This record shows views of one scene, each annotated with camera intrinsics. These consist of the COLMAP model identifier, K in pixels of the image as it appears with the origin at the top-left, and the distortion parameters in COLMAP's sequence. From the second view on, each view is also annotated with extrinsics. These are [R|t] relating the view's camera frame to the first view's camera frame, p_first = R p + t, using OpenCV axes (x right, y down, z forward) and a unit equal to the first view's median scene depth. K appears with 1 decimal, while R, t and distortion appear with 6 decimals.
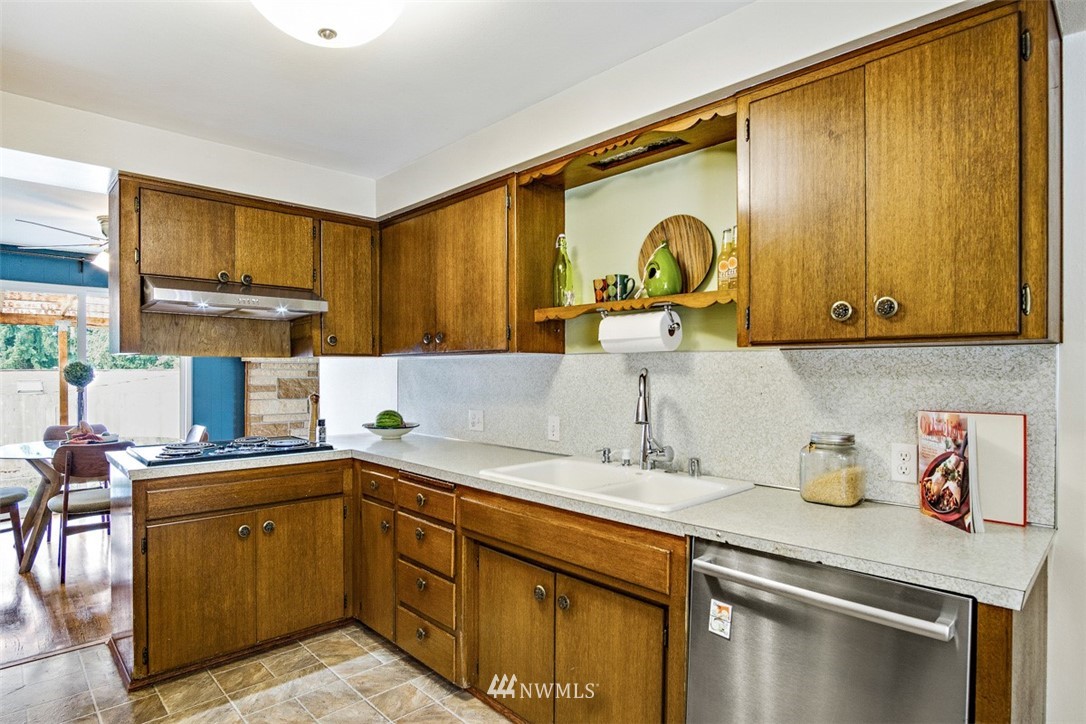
lens RADIAL K [[587.7, 0, 542.9], [0, 587.7, 366.1], [0, 0, 1]] dist [-0.025247, 0.001177]
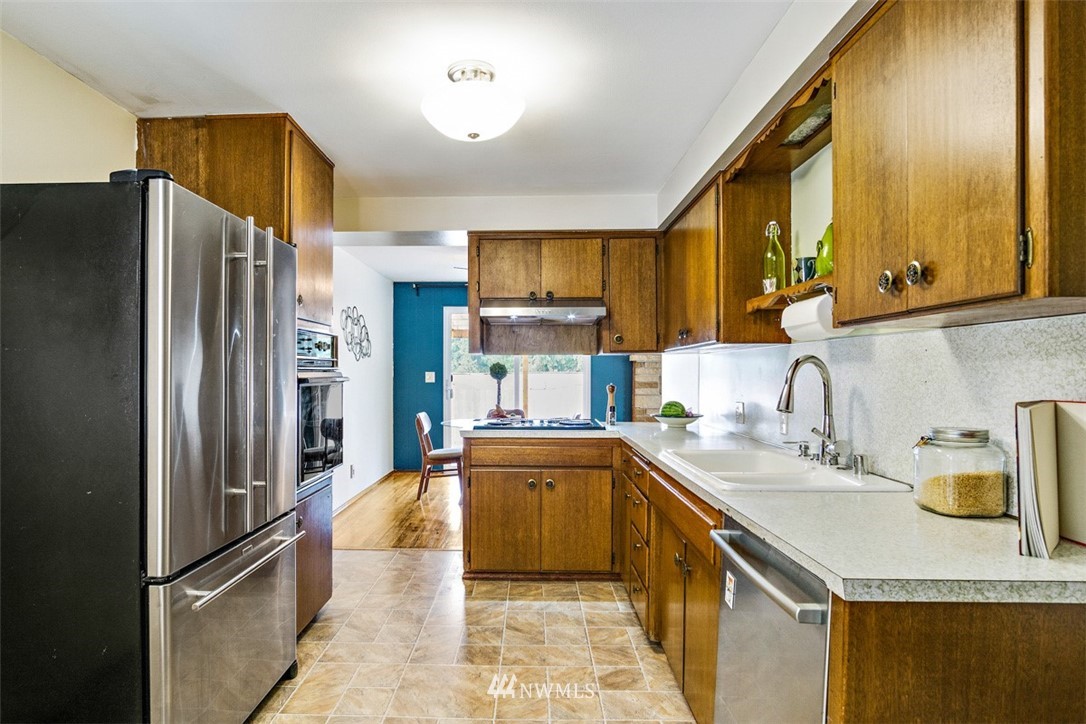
lens RADIAL K [[618.7, 0, 517.1], [0, 618.7, 368.6], [0, 0, 1]] dist [-0.010659, -0.001202]
pose [[0.704371, -0.006867, -0.709799, 0.469075], [0.006869, 0.999972, -0.002858, 0.021221], [0.709799, -0.002863, 0.704399, -0.027519]]
